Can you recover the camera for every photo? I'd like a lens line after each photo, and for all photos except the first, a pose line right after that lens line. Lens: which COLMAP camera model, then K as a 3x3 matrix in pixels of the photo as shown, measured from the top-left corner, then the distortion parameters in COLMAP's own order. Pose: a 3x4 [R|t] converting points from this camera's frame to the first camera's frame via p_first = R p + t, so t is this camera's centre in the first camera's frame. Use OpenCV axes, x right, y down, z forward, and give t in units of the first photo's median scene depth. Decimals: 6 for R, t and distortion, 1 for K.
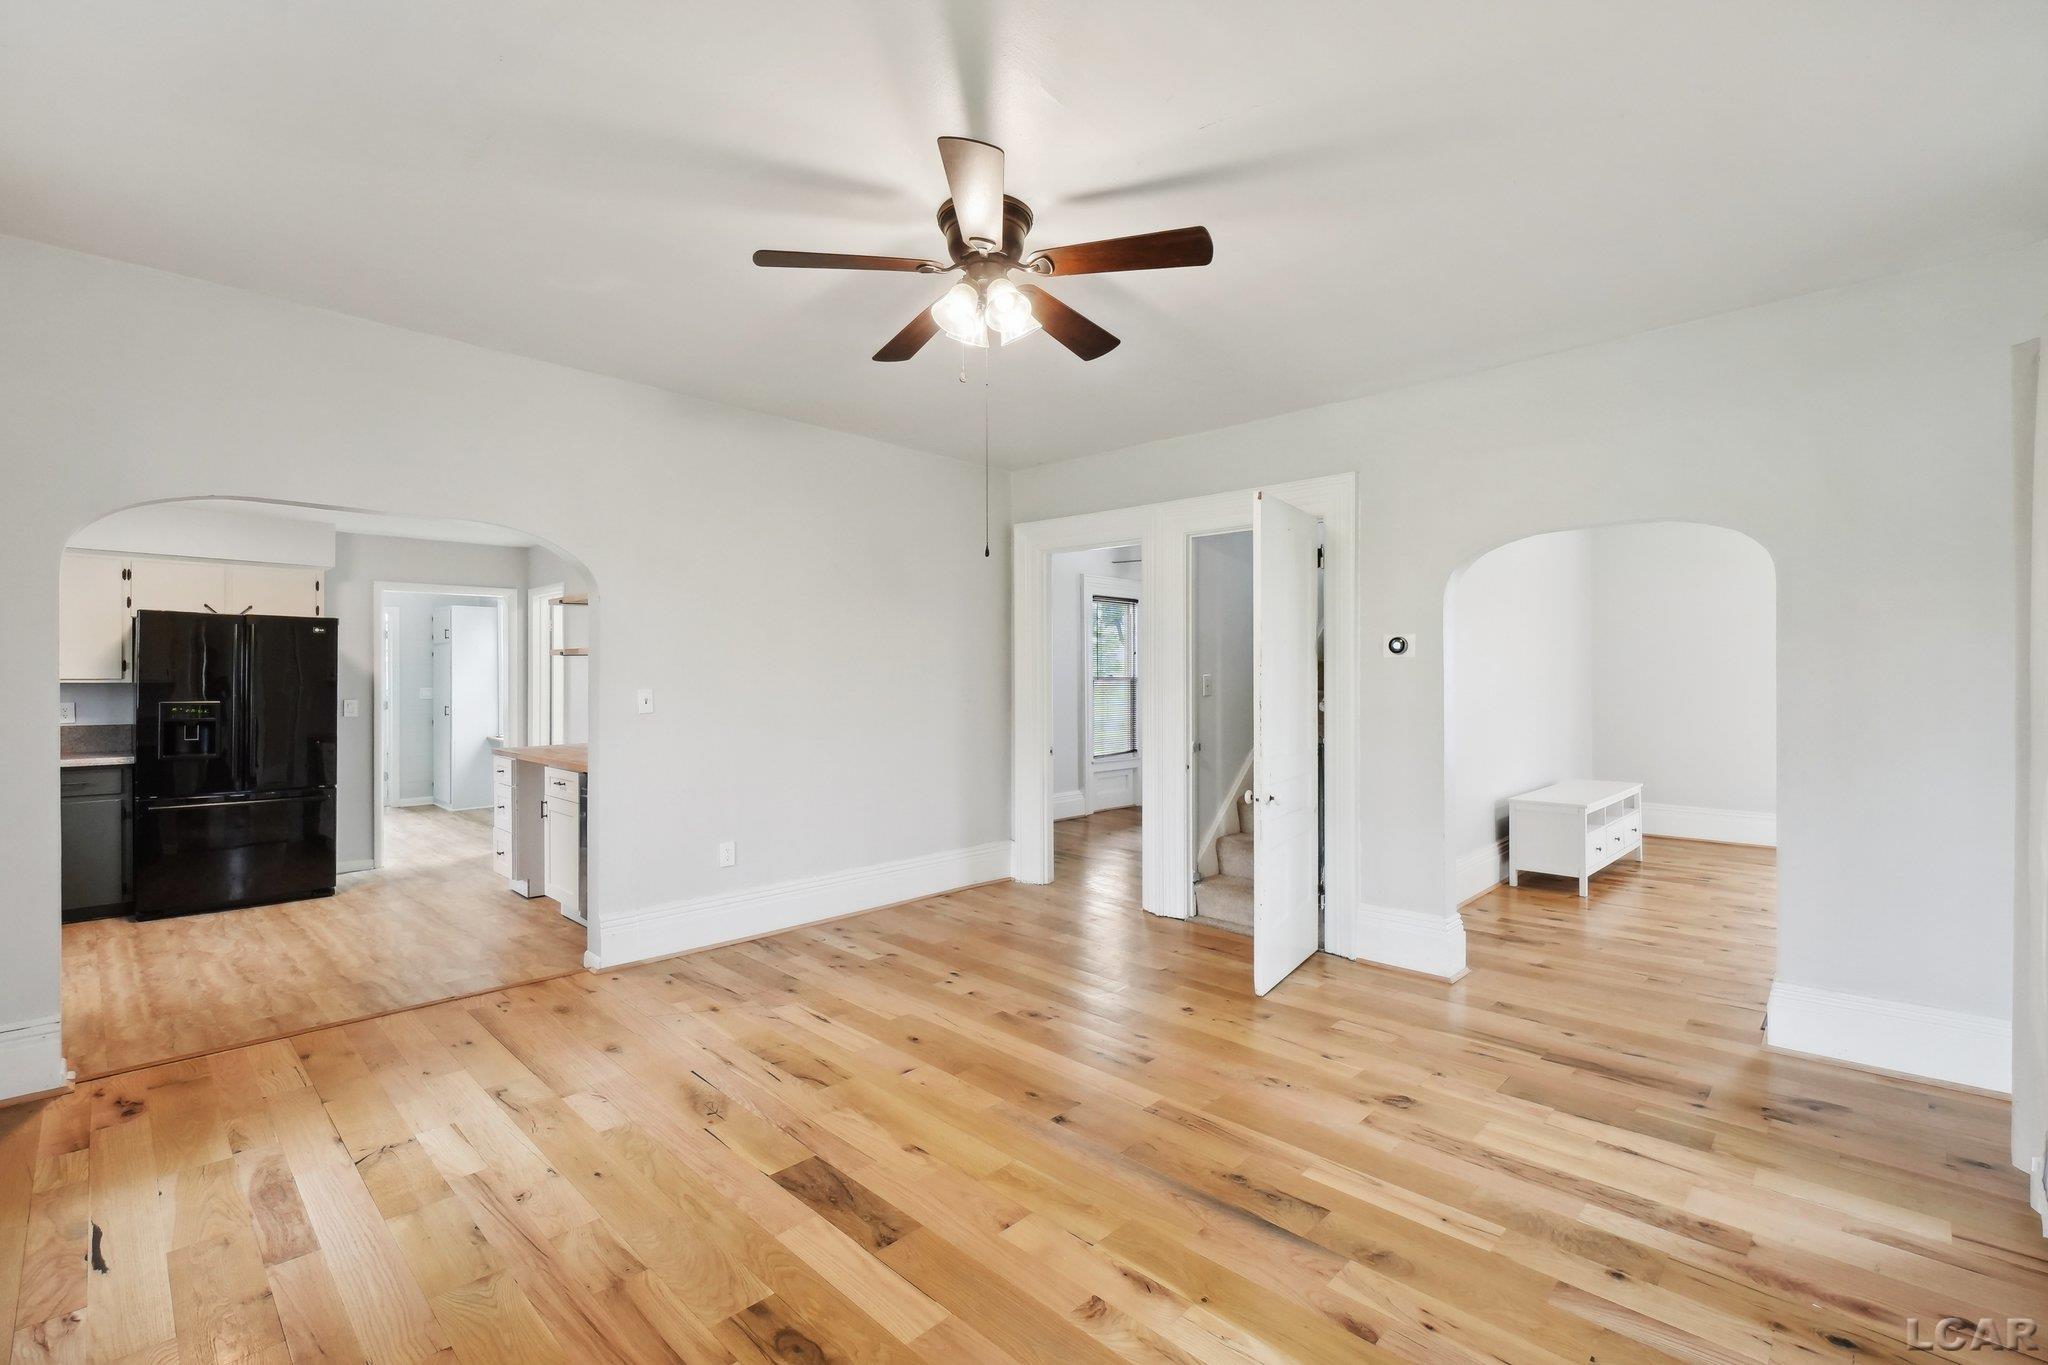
lens RADIAL K [[902.7, 0, 1024.0], [0, 902.7, 682.5], [0, 0, 1]] dist [-0.002798, -0.000523]
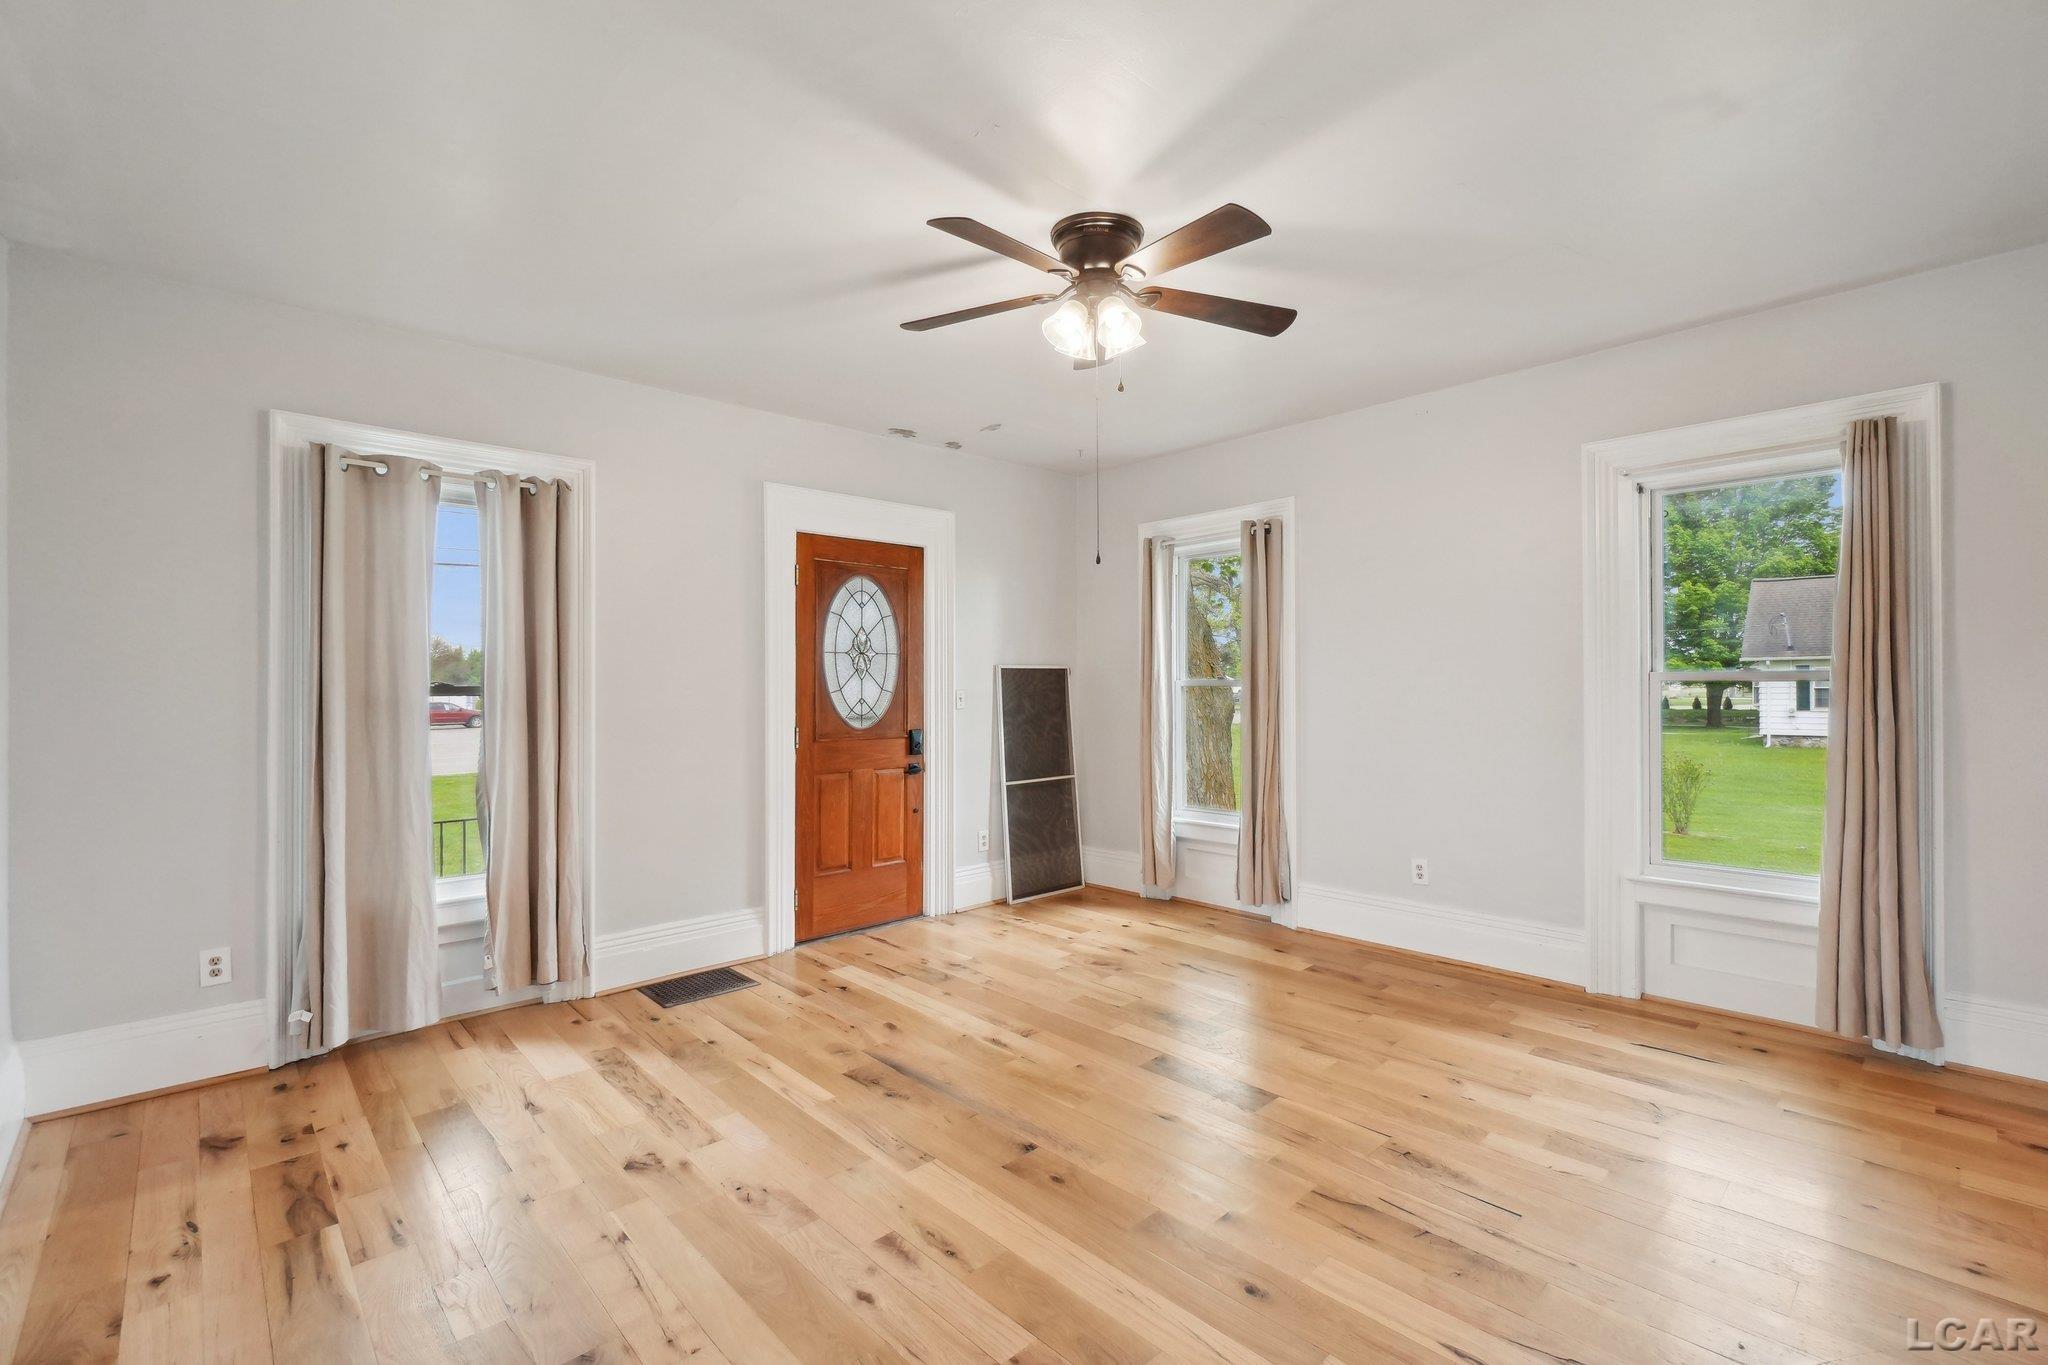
lens RADIAL K [[888.5, 0, 1034.7], [0, 888.5, 678.0], [0, 0, 1]] dist [-0.000819, -0.000292]
pose [[-0.999469, 0.006354, 0.031945, 0.000107], [0.006245, 0.999974, -0.003493, -0.006928], [-0.031967, -0.003292, -0.999484, 1.927903]]
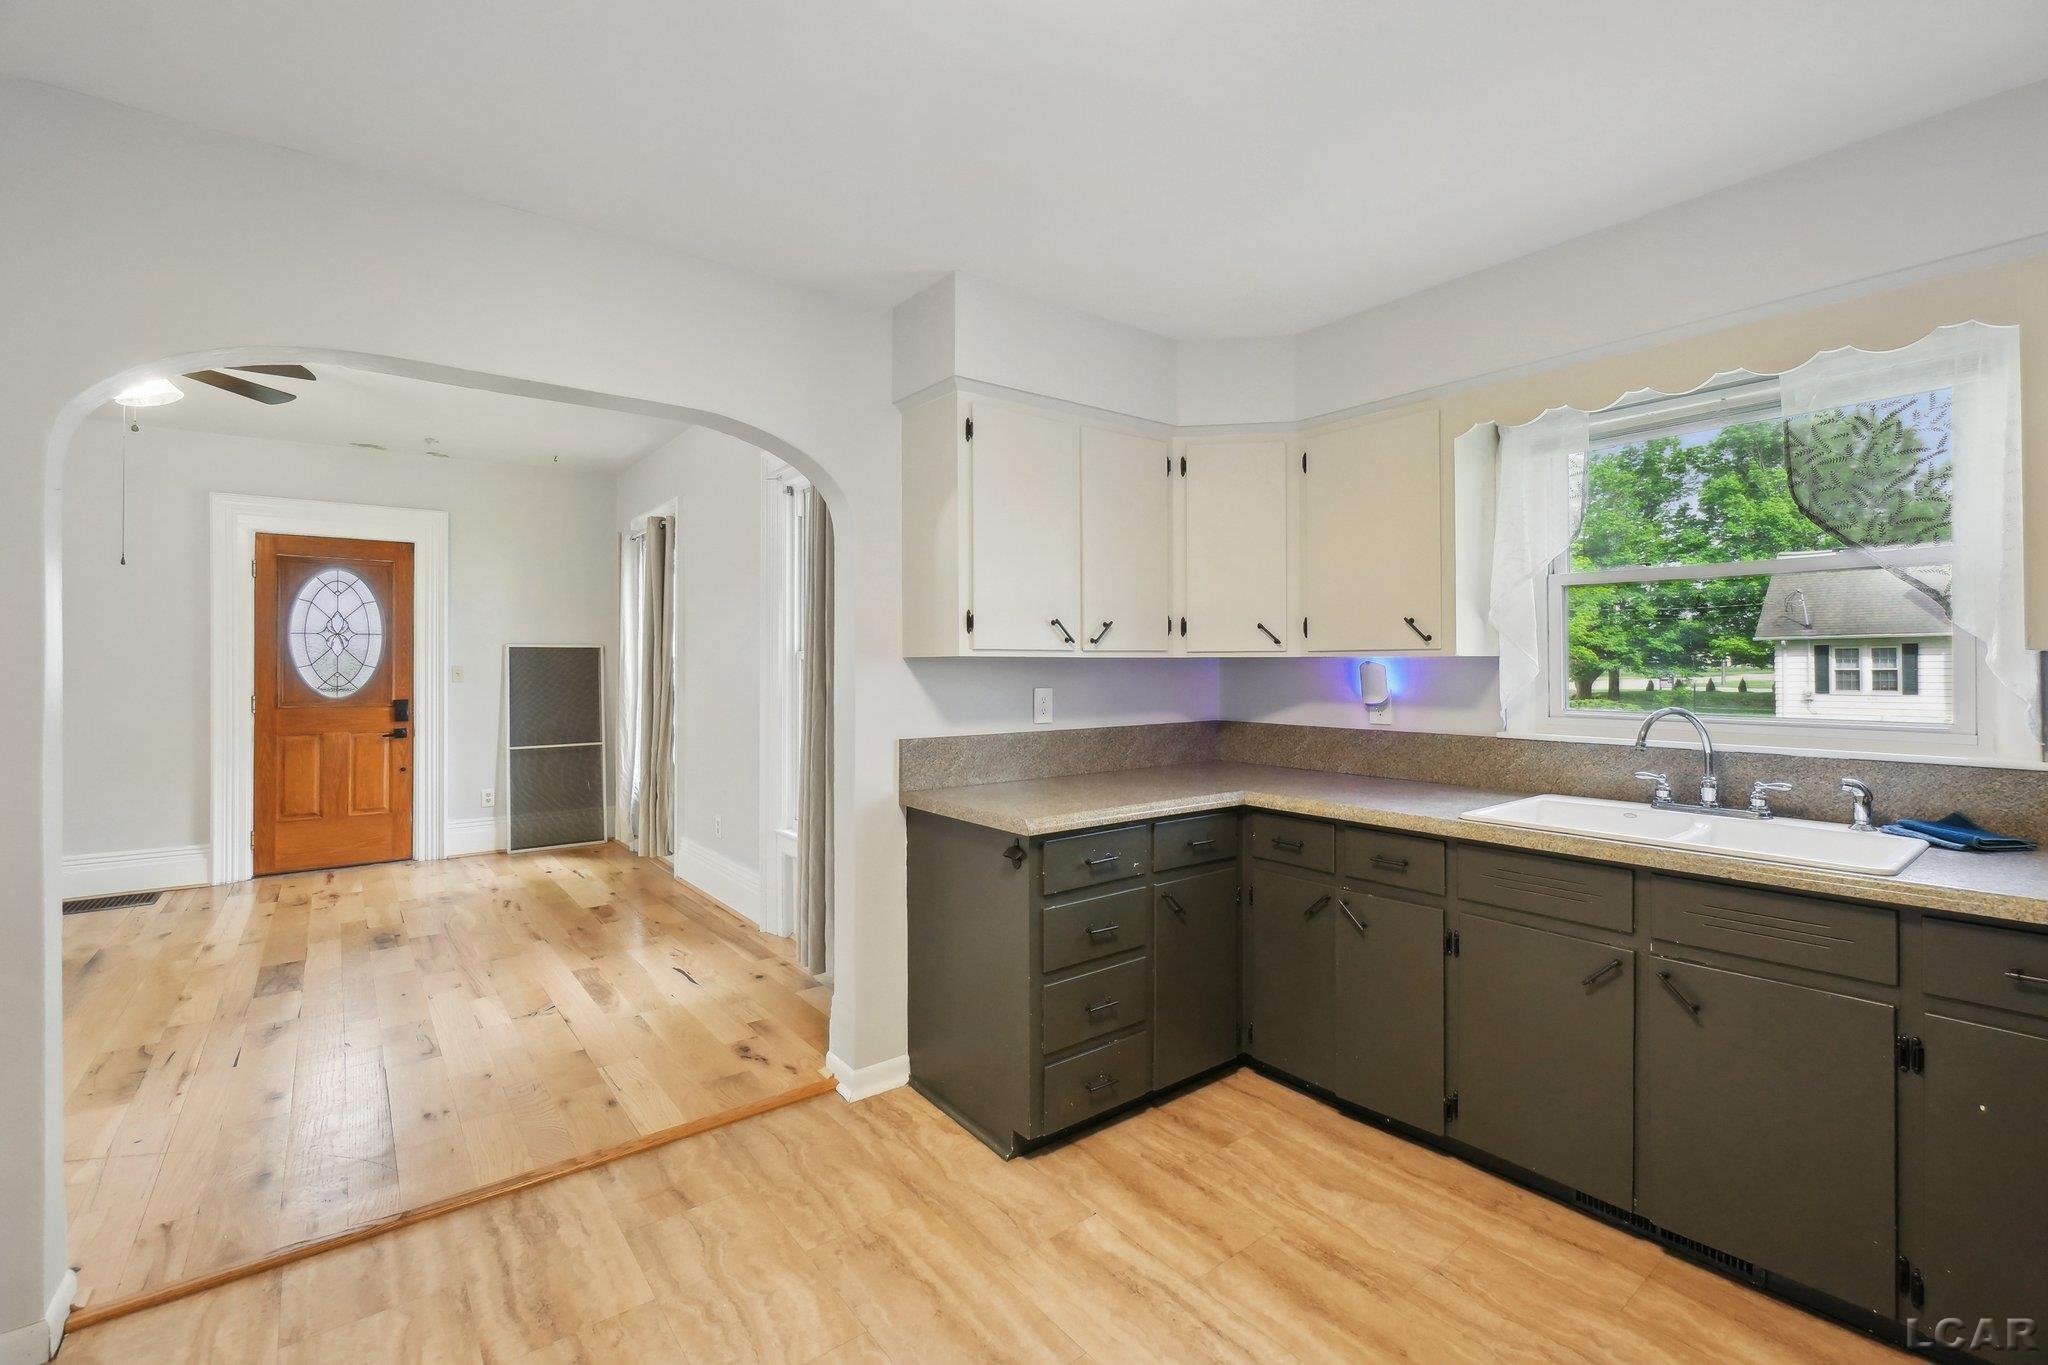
lens RADIAL K [[895.2, 0, 1038.1], [0, 895.2, 665.2], [0, 0, 1]] dist [-0.002661, -0.000455]
pose [[-0.991235, 0.001881, 0.132100, -1.490918], [0.002722, 0.999977, 0.006183, 0.000195], [-0.132085, 0.006489, -0.991217, 2.027514]]
